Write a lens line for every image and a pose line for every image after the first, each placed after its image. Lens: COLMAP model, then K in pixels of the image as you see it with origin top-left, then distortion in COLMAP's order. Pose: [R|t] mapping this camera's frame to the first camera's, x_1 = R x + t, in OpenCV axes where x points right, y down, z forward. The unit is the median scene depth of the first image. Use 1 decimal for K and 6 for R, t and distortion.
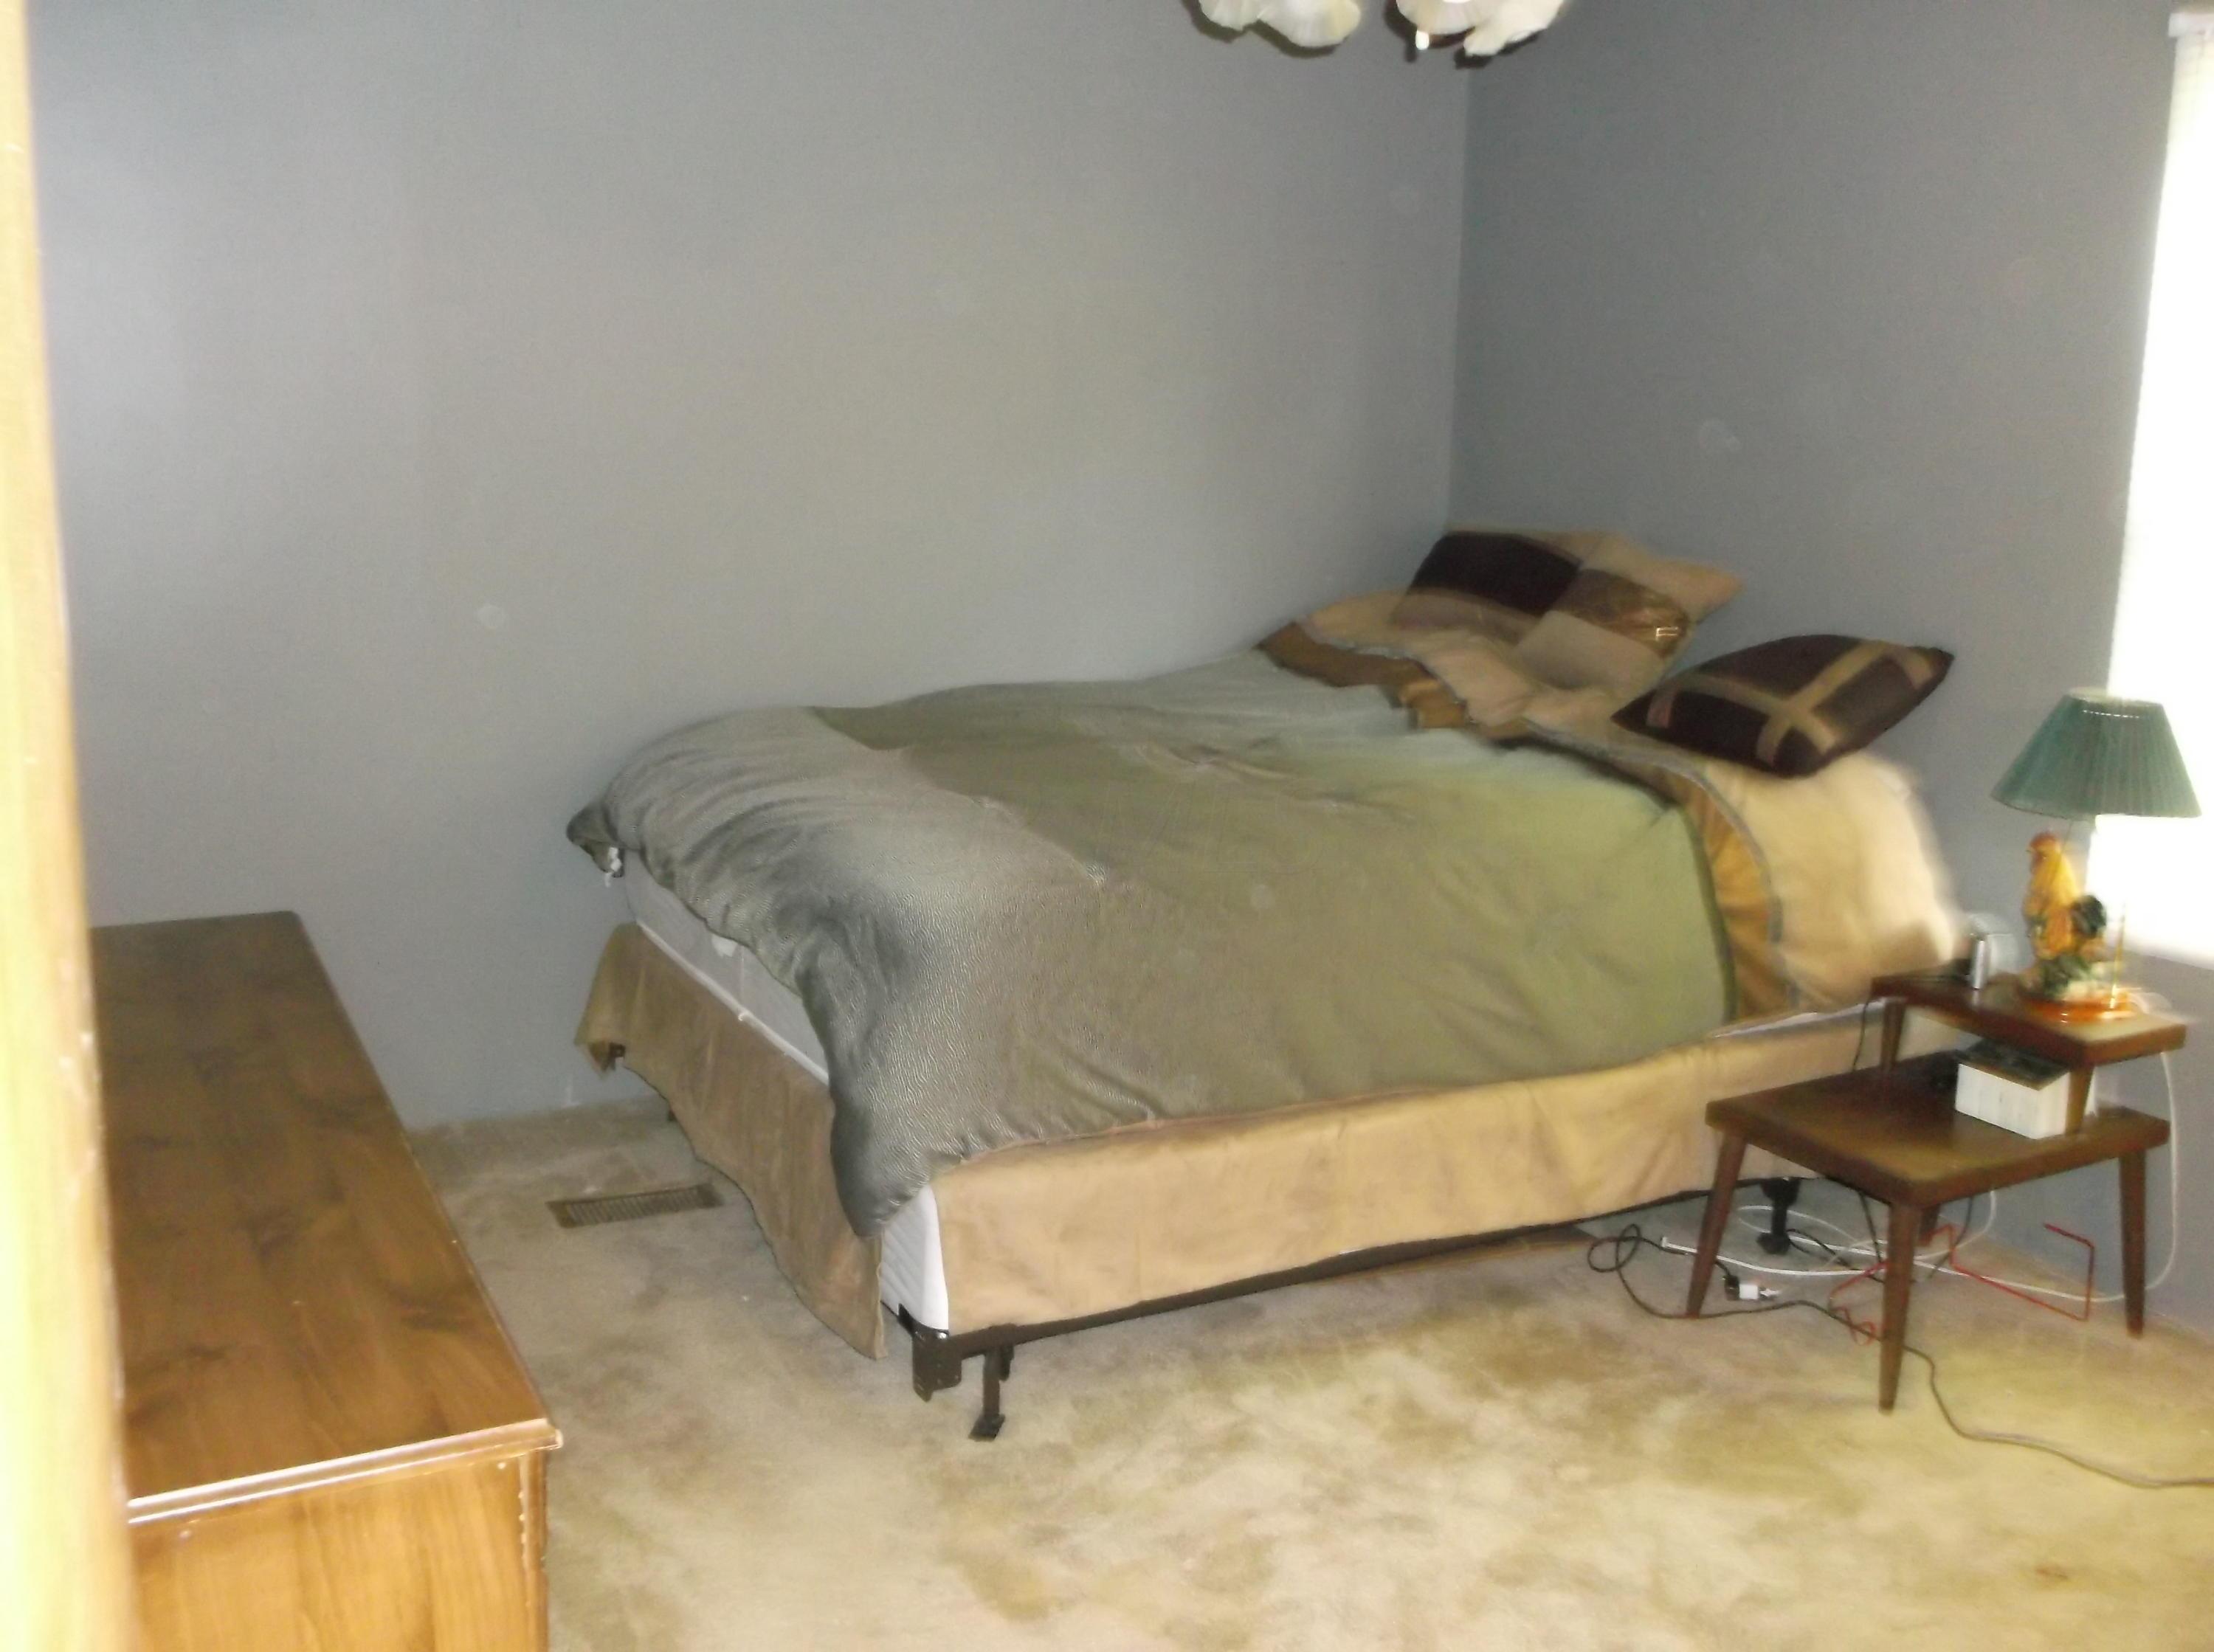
lens RADIAL K [[2147.2, 0, 1107.0], [0, 2147.2, 826.0], [0, 0, 1]] dist [-0.007008, 0.007669]
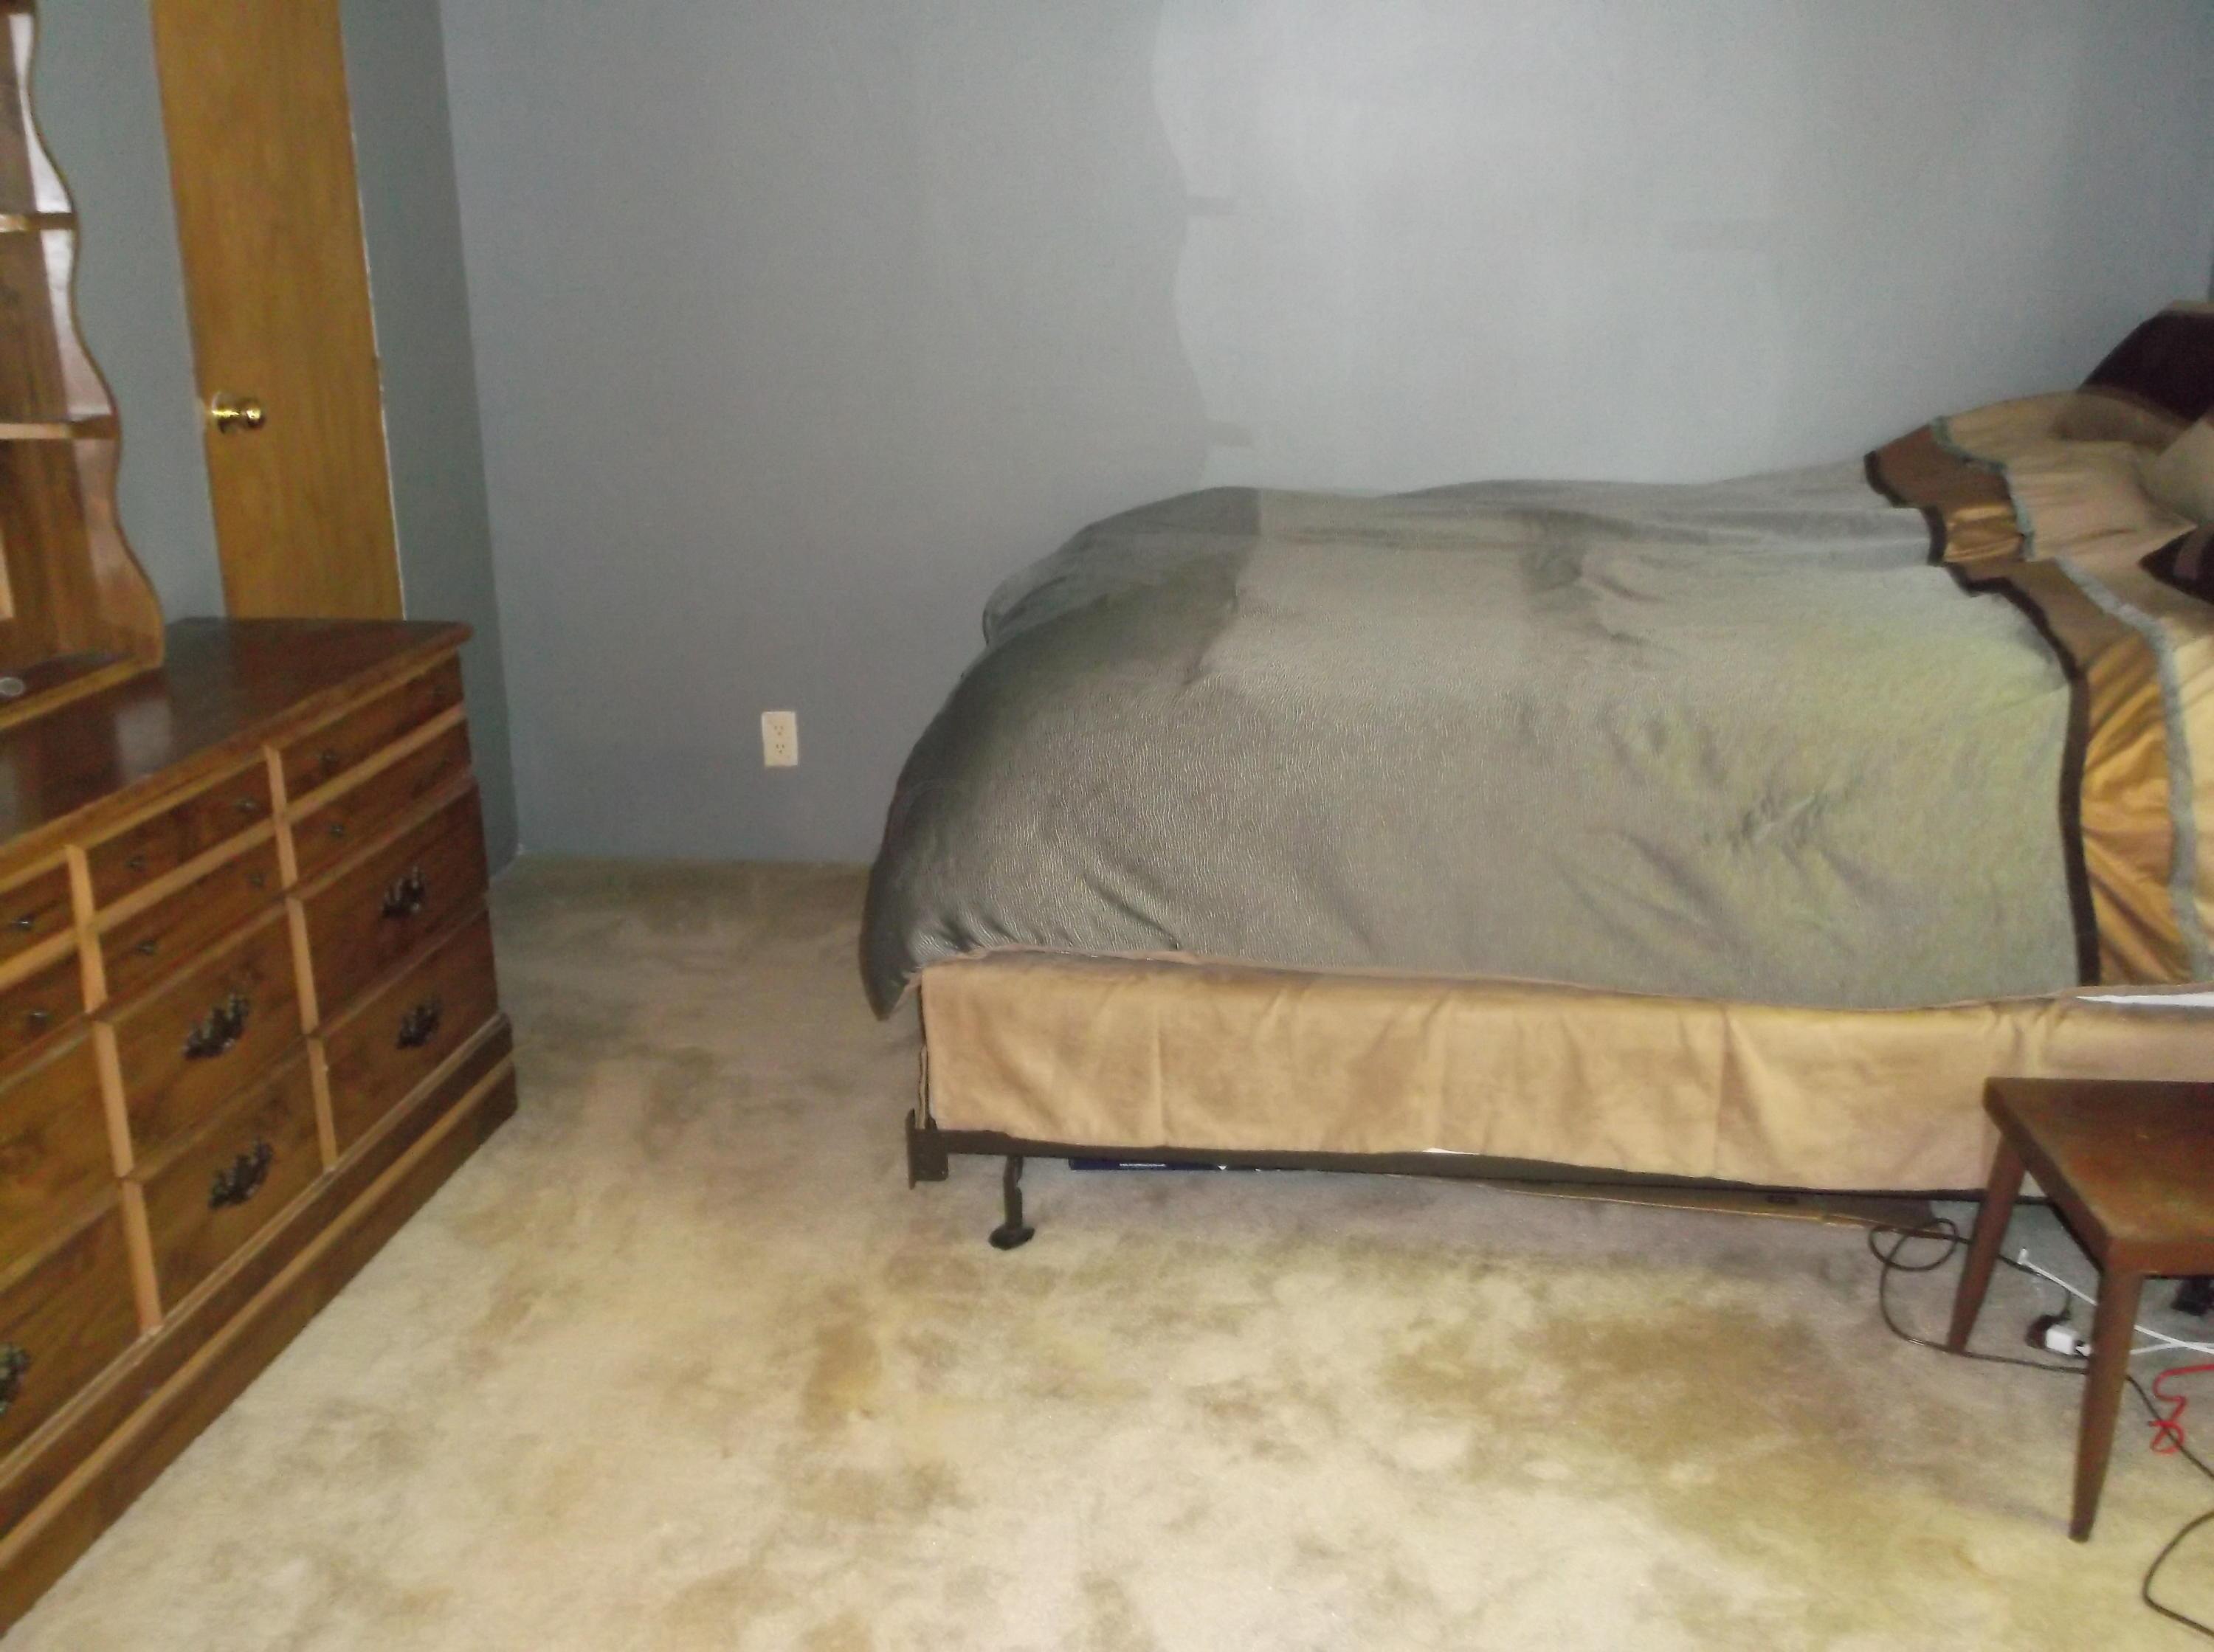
lens RADIAL K [[2147.2, 0, 1107.0], [0, 2147.2, 826.0], [0, 0, 1]] dist [-0.007008, 0.007669]
pose [[0.809059, 0.144967, -0.569568, 0.455978], [-0.090679, 0.988288, 0.122732, -0.023882], [0.580690, -0.047650, 0.812729, 0.220697]]
